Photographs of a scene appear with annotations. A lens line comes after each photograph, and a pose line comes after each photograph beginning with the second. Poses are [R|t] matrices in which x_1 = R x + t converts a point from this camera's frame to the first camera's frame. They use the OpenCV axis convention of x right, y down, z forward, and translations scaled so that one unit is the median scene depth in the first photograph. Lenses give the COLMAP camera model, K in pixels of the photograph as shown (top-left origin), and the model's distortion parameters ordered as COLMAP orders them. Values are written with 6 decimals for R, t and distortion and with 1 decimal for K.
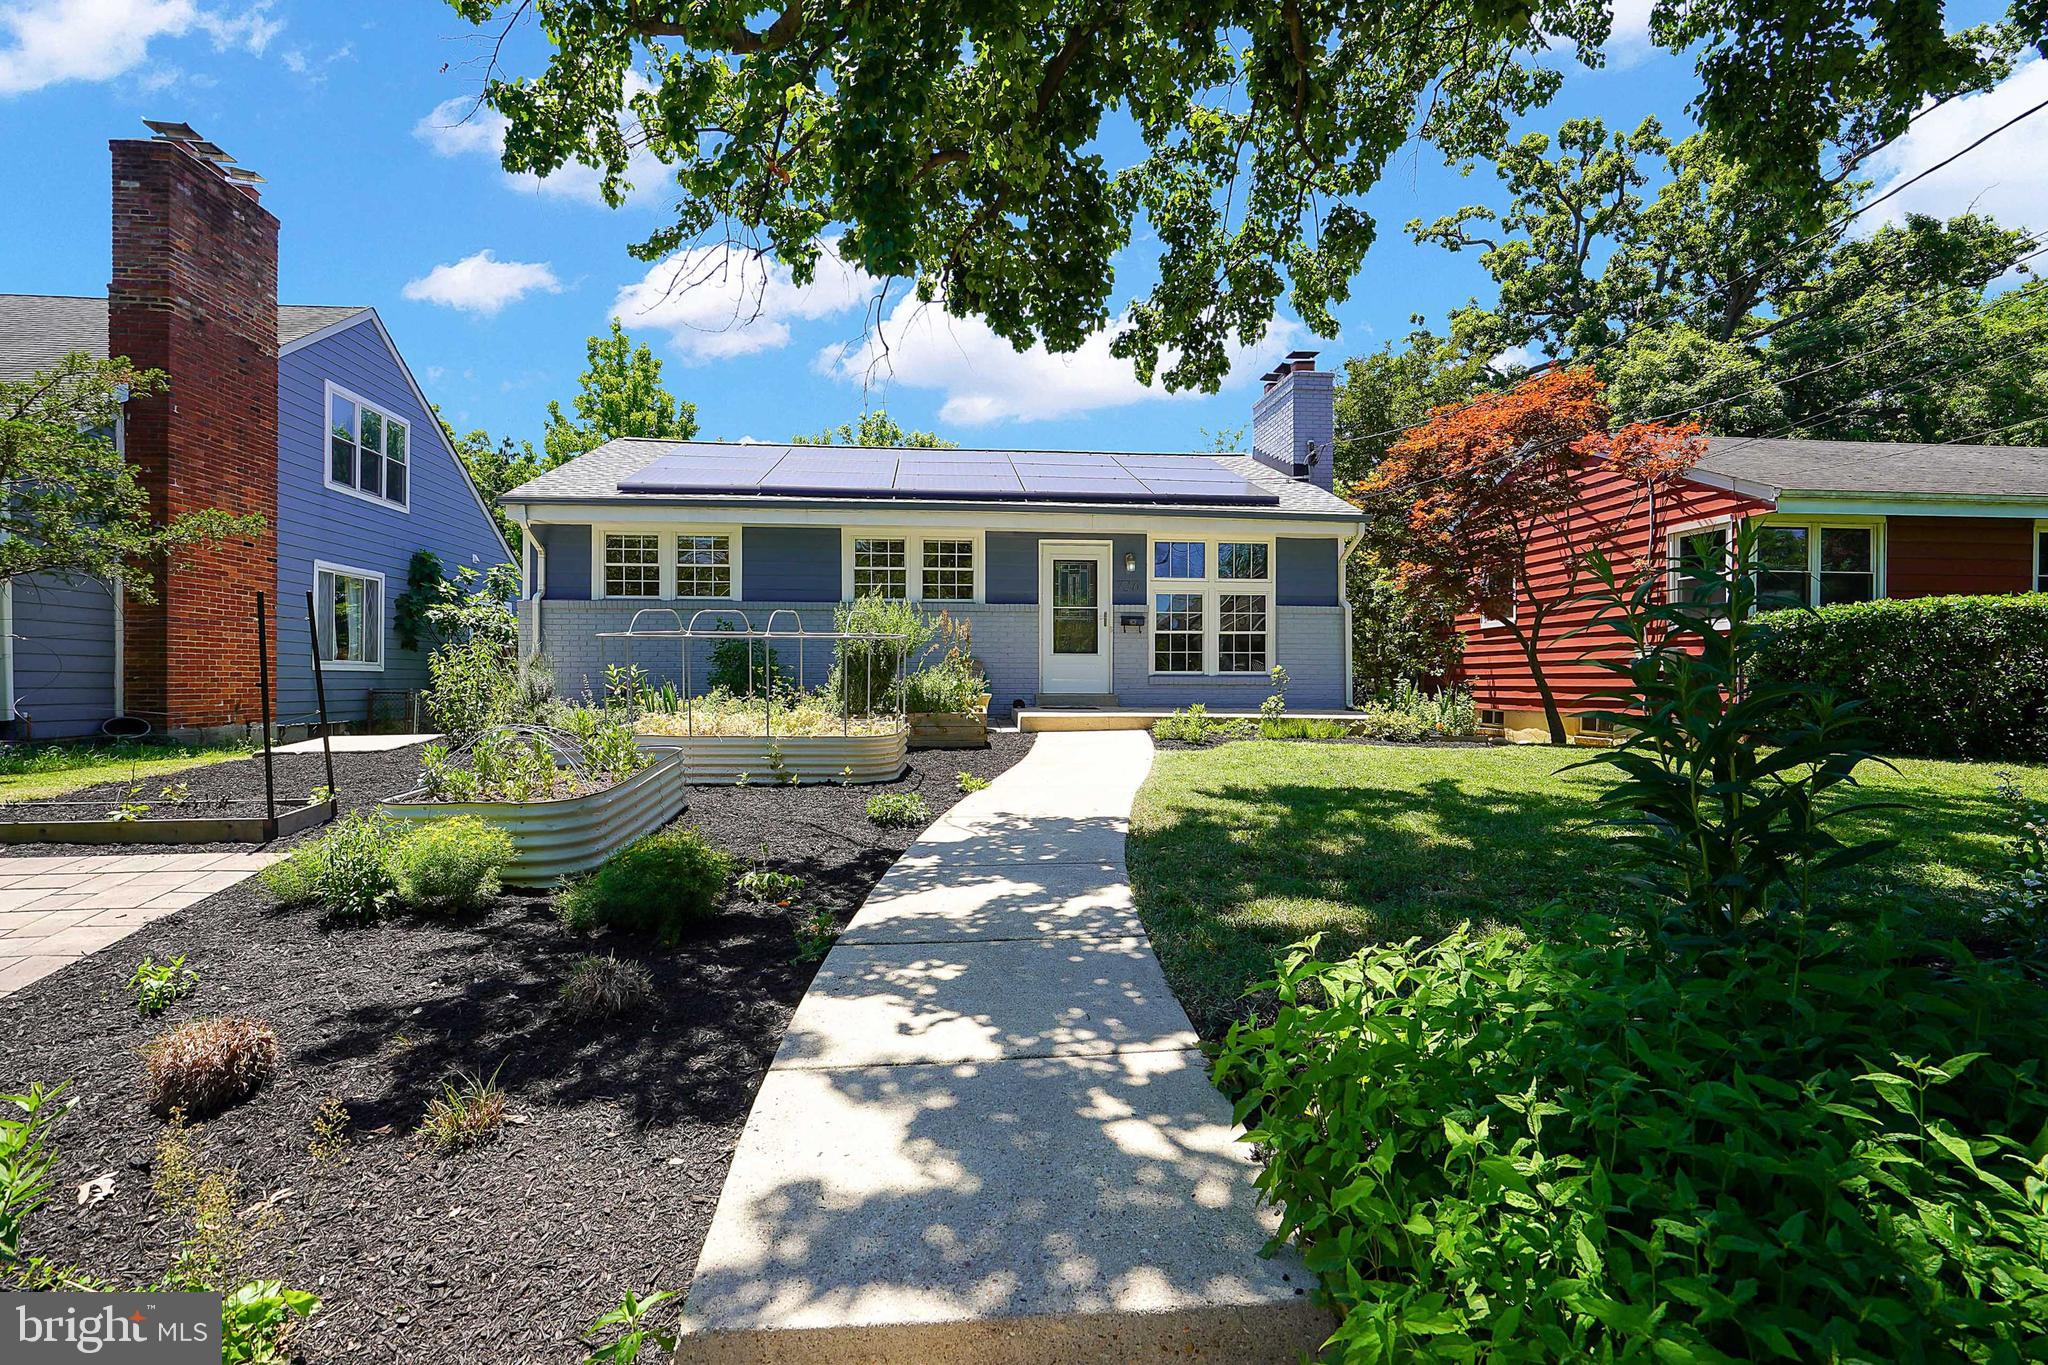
lens RADIAL K [[954.7, 0, 1014.8], [0, 954.7, 685.6], [0, 0, 1]] dist [-0.008445, 0.003904]
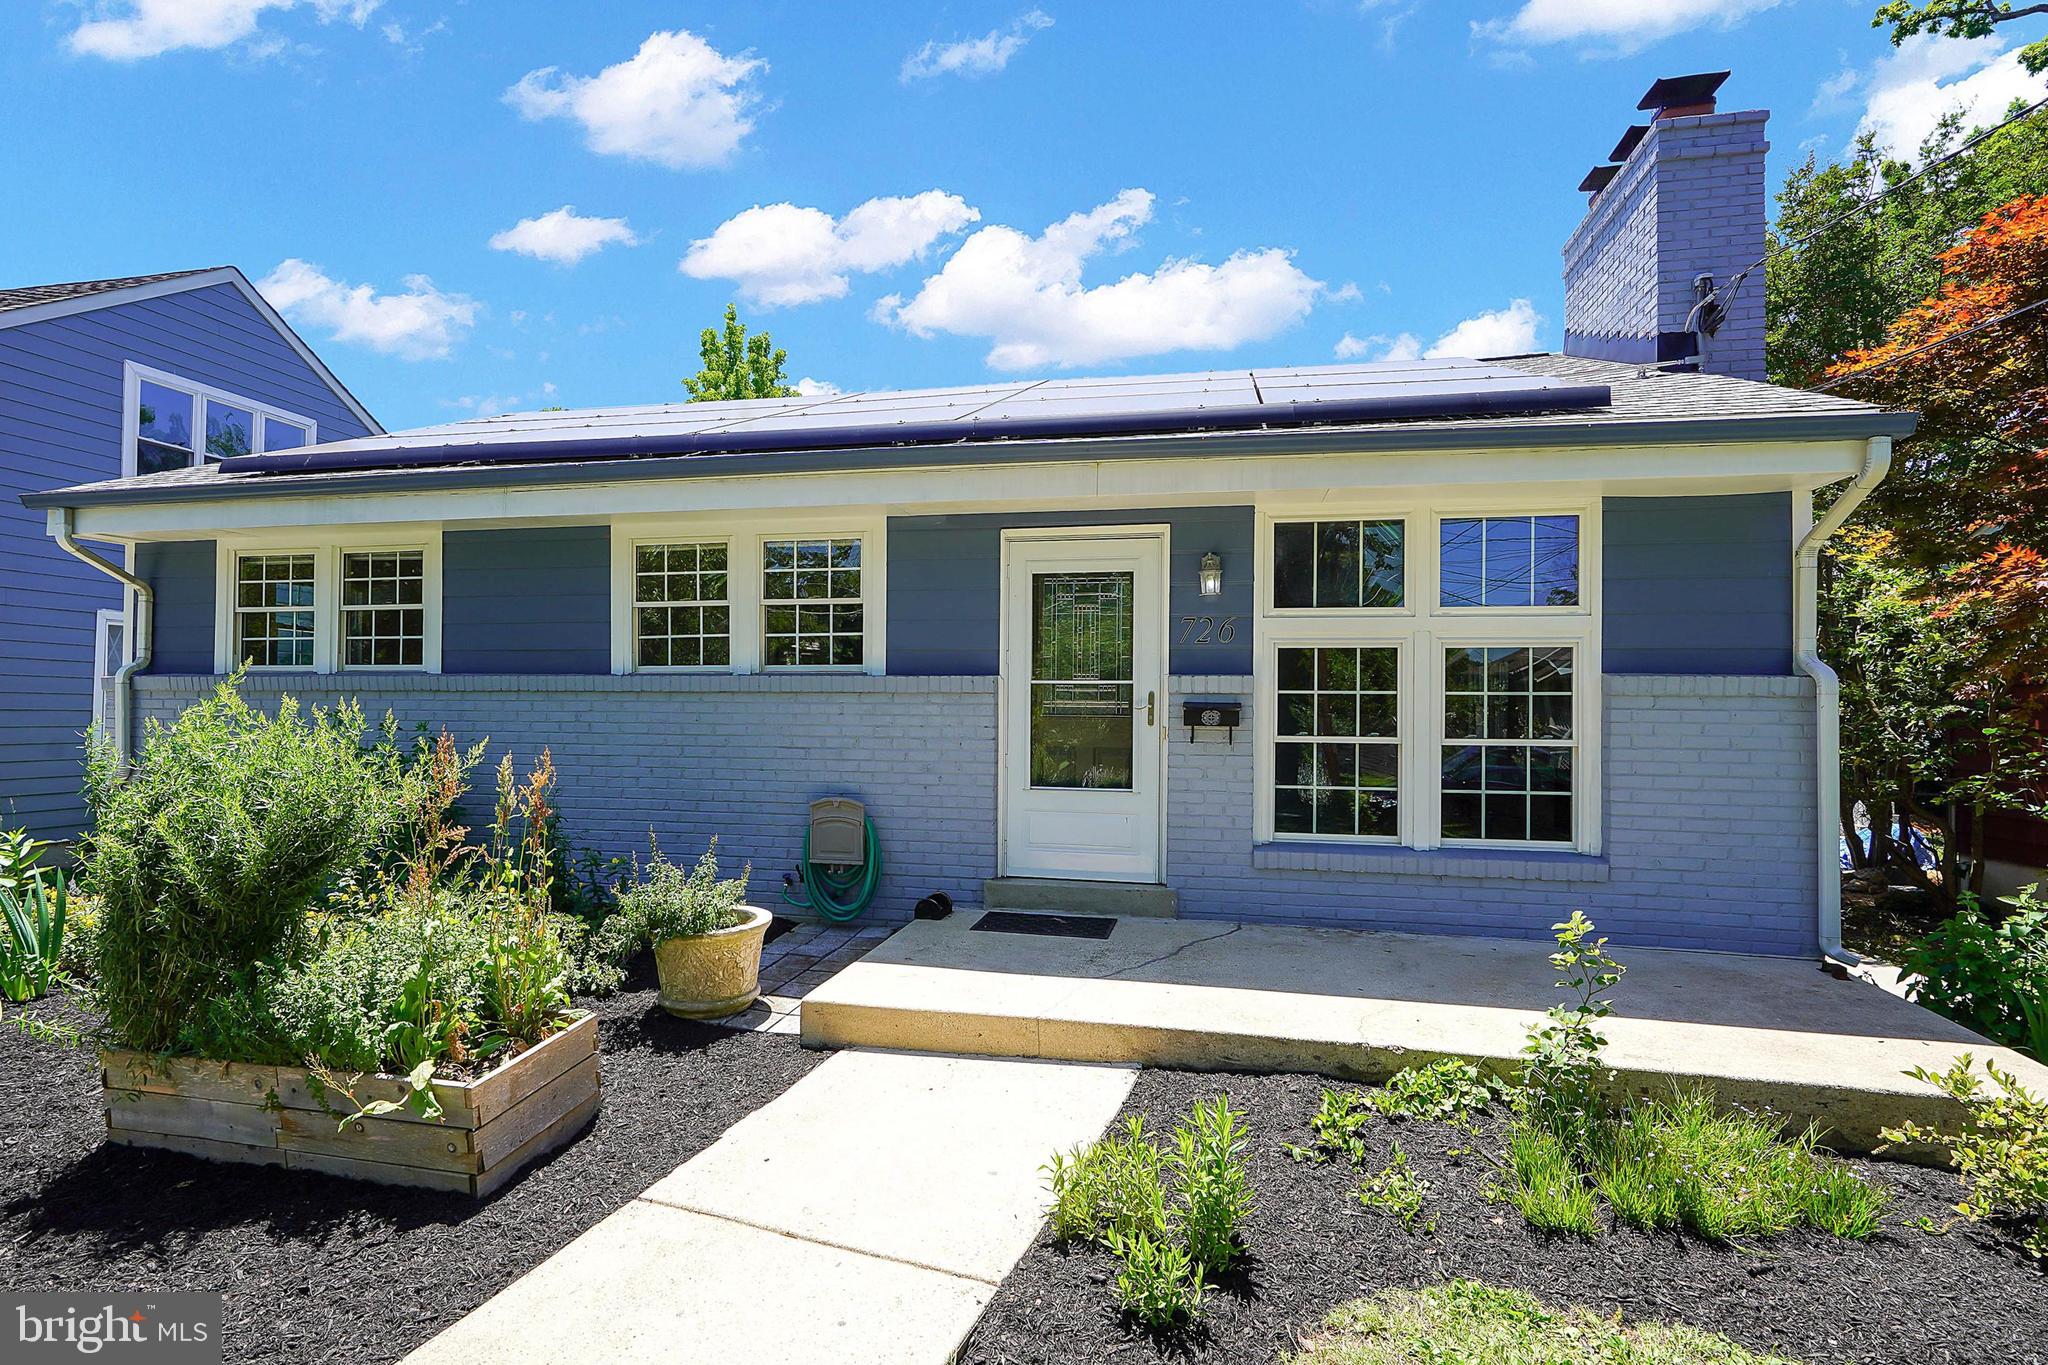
lens RADIAL K [[954.7, 0, 1040.6], [0, 954.7, 686.6], [0, 0, 1]] dist [-0.008445, 0.003904]
pose [[0.953911, 0.002359, -0.300080, 0.176451], [-0.006364, 0.999903, -0.012369, -0.074245], [0.300022, 0.013708, 0.953834, 0.578255]]
